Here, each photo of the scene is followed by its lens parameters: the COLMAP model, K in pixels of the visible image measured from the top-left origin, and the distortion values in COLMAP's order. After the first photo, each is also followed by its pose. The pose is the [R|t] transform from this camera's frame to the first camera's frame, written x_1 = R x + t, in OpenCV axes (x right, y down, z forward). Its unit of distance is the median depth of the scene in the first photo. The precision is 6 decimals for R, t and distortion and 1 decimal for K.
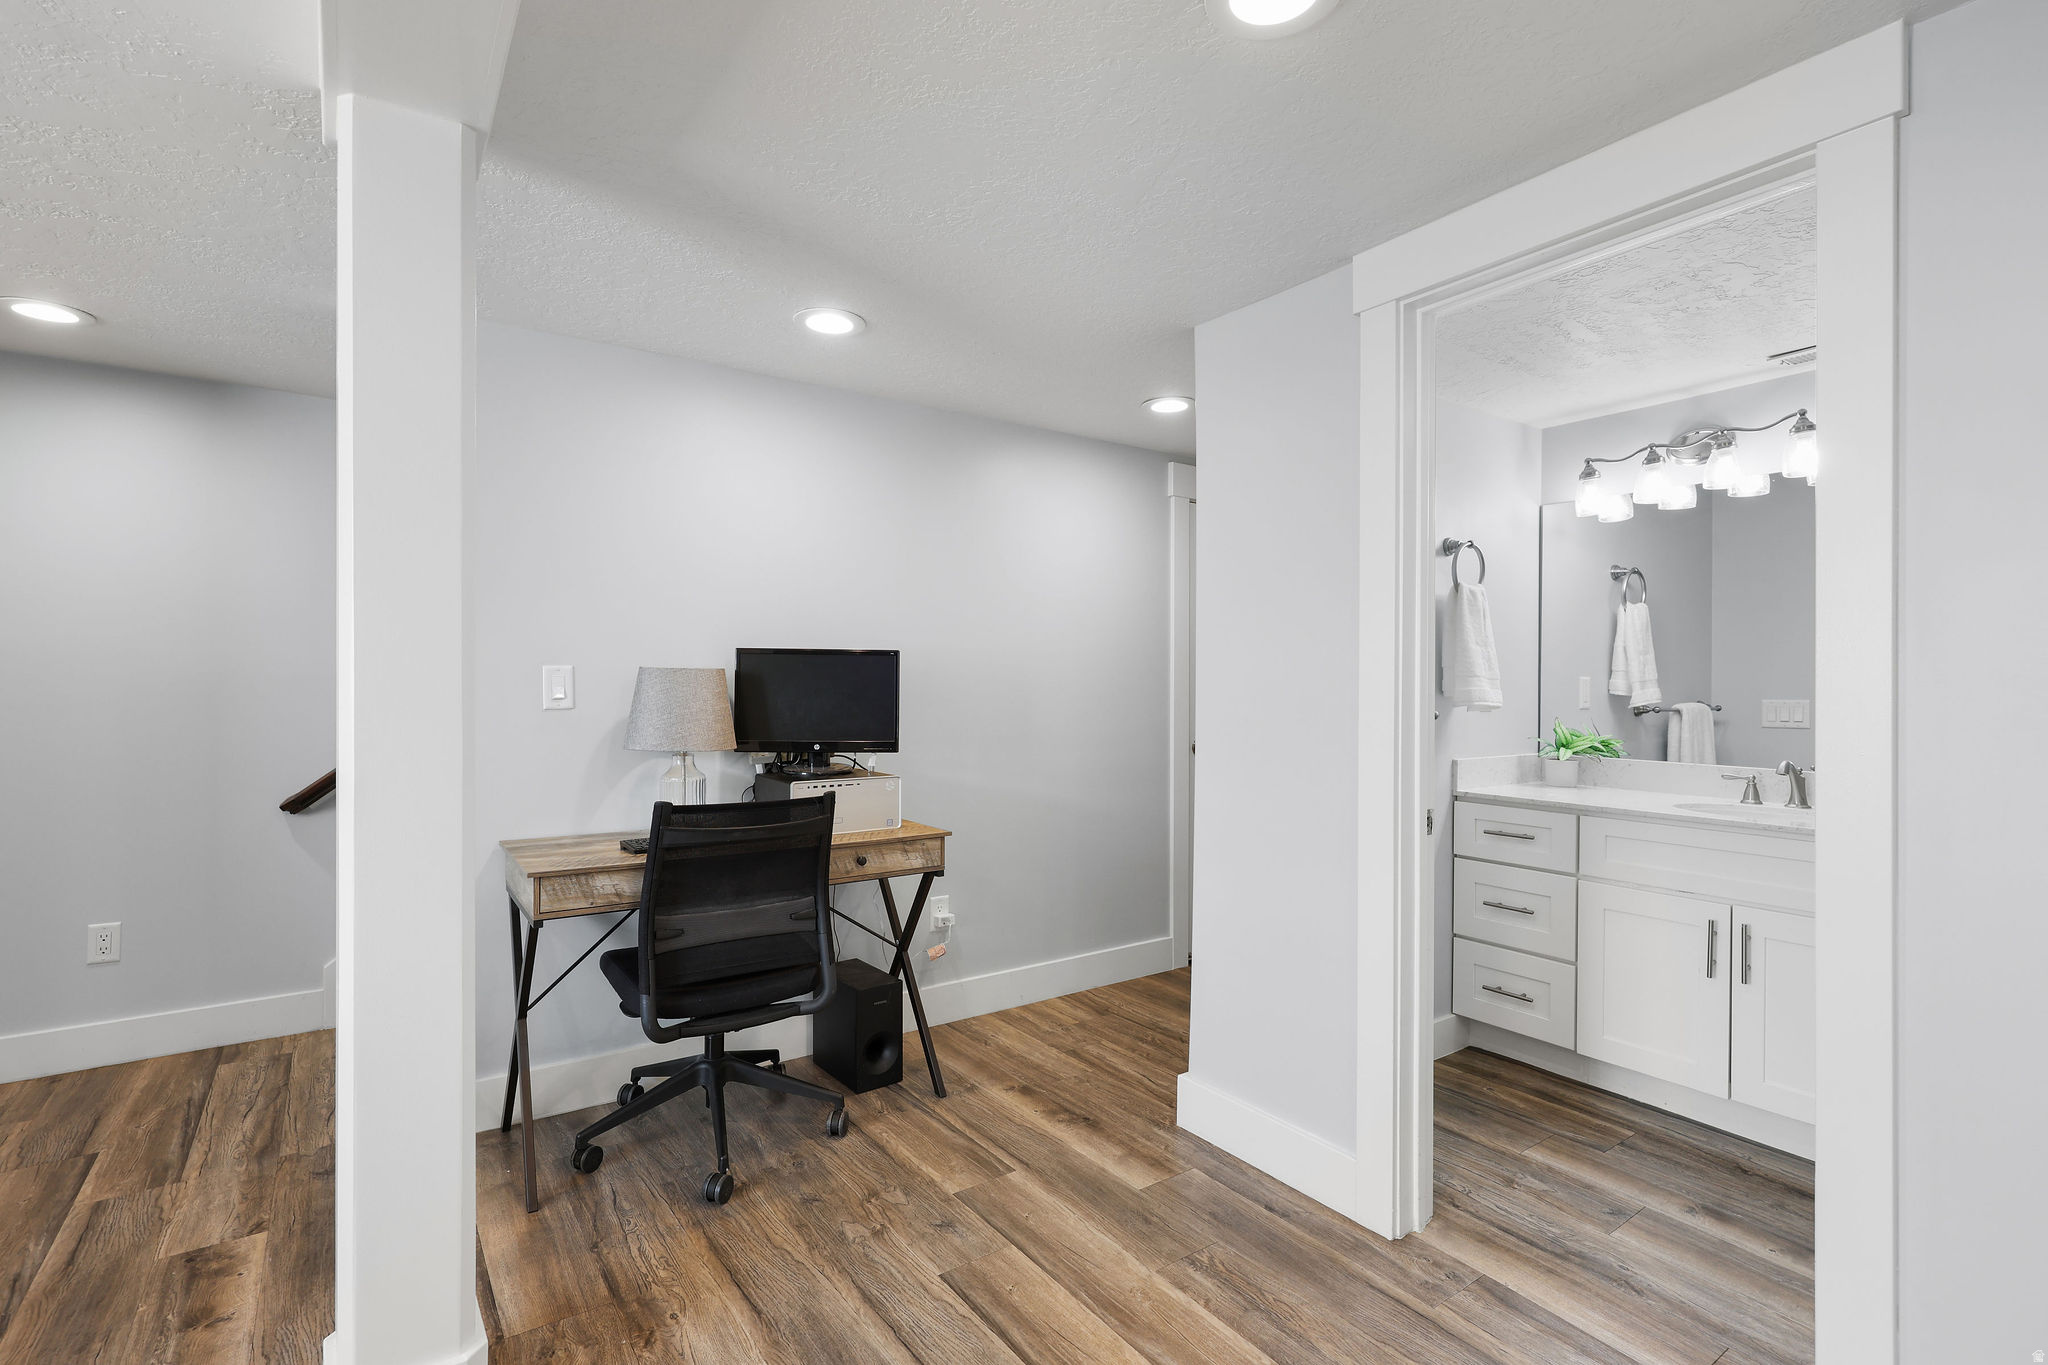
lens RADIAL K [[944.5, 0, 1022.4], [0, 944.5, 691.2], [0, 0, 1]] dist [-0.000805, -0.000134]
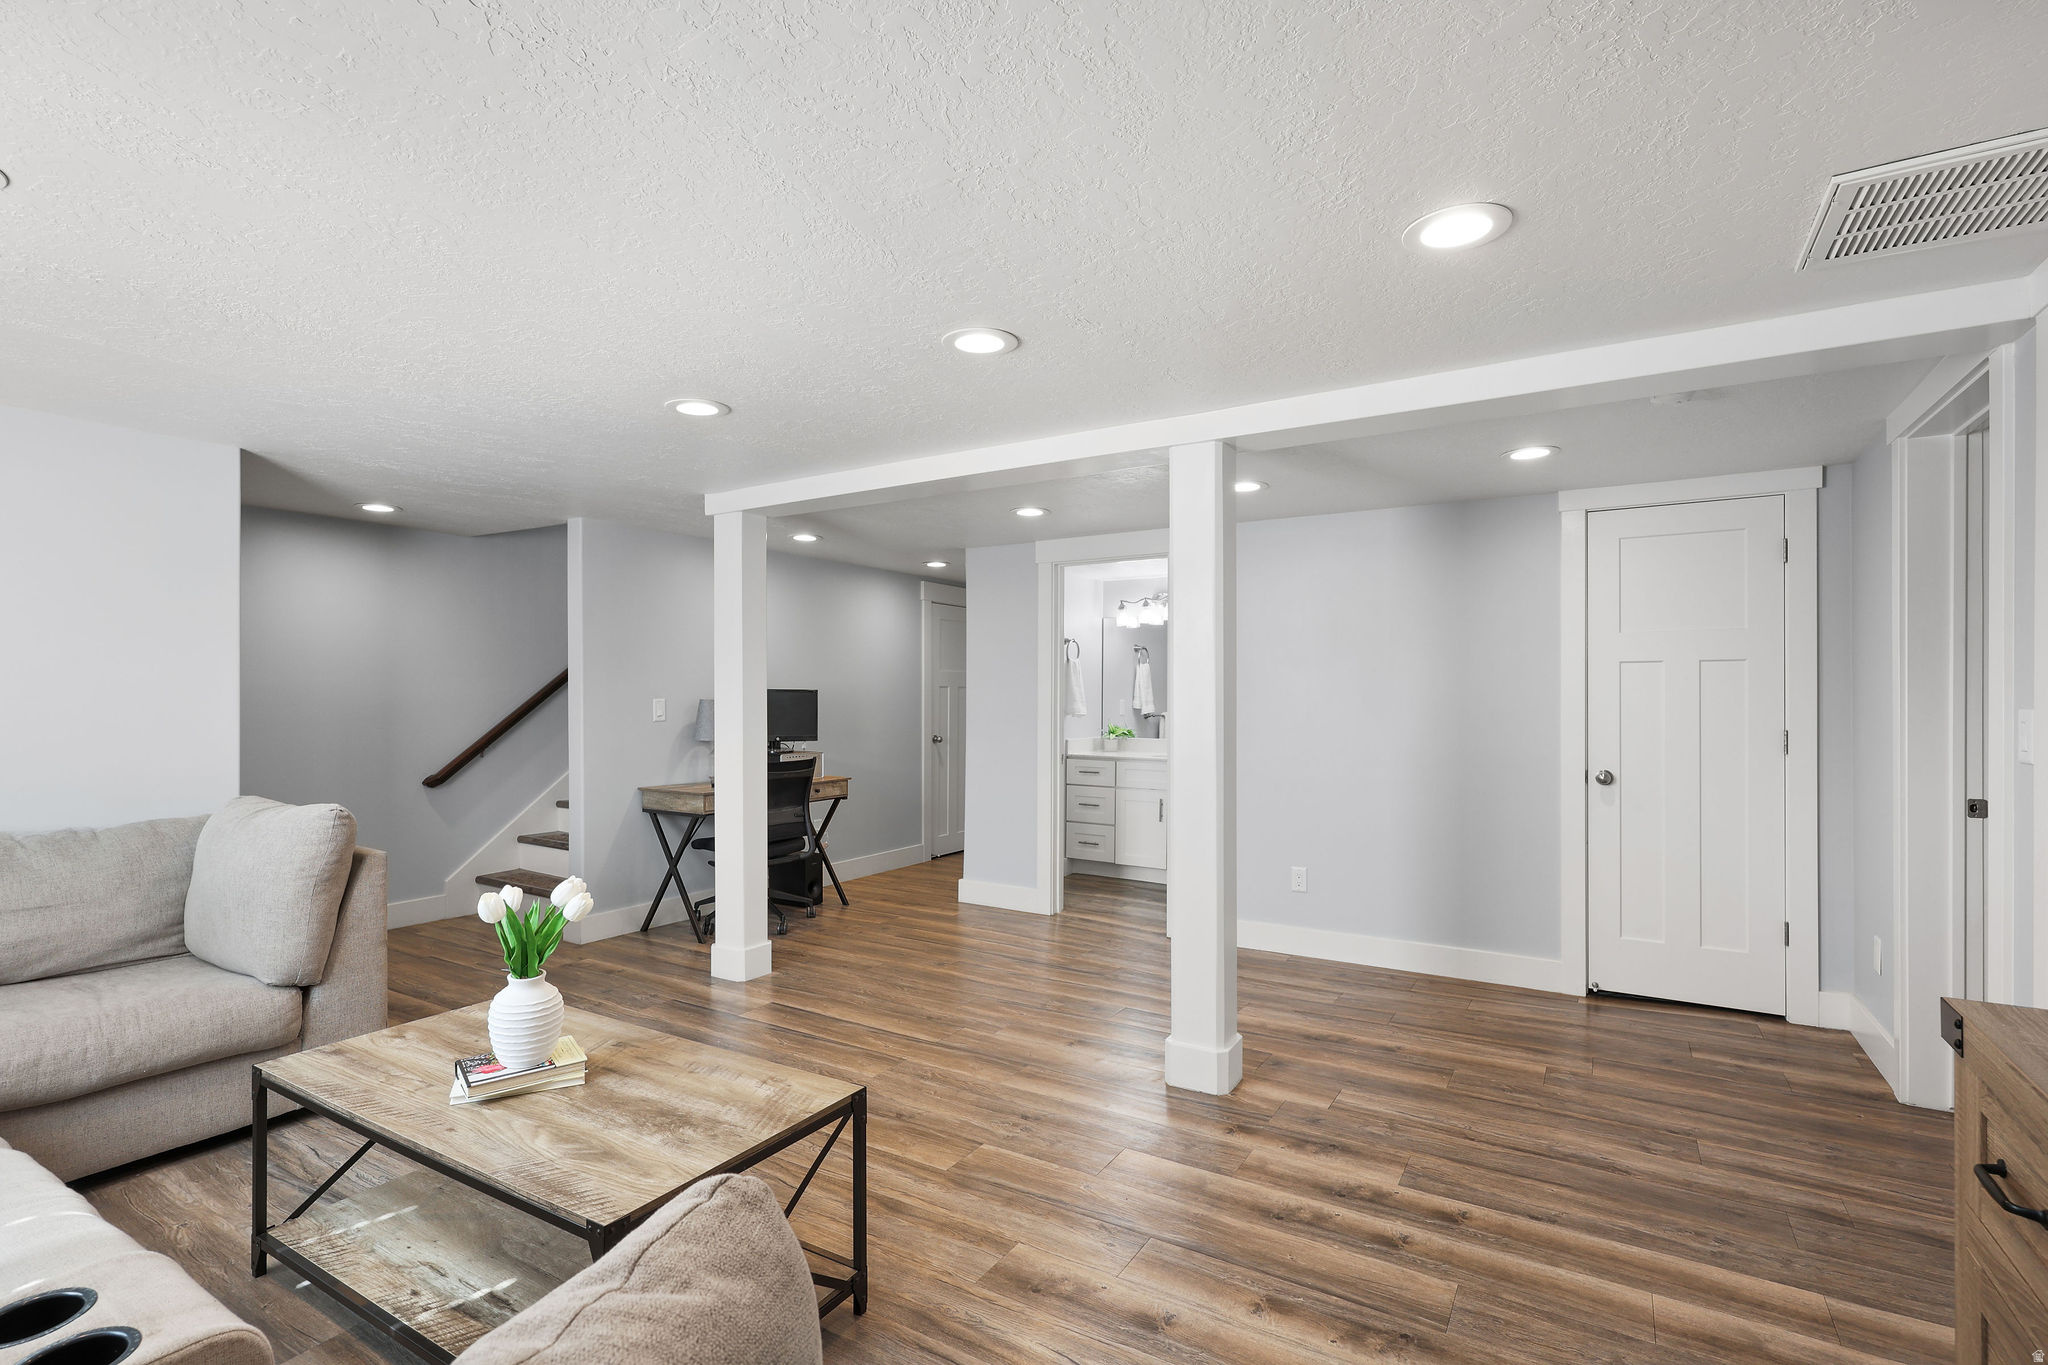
lens RADIAL K [[944.5, 0, 1027.4], [0, 944.5, 690.8], [0, 0, 1]] dist [-0.000805, -0.000134]
pose [[0.918467, 0.000712, 0.395497, -0.500068], [0.002004, 0.999977, -0.006454, -0.026501], [-0.395492, 0.006720, 0.918445, -0.988840]]
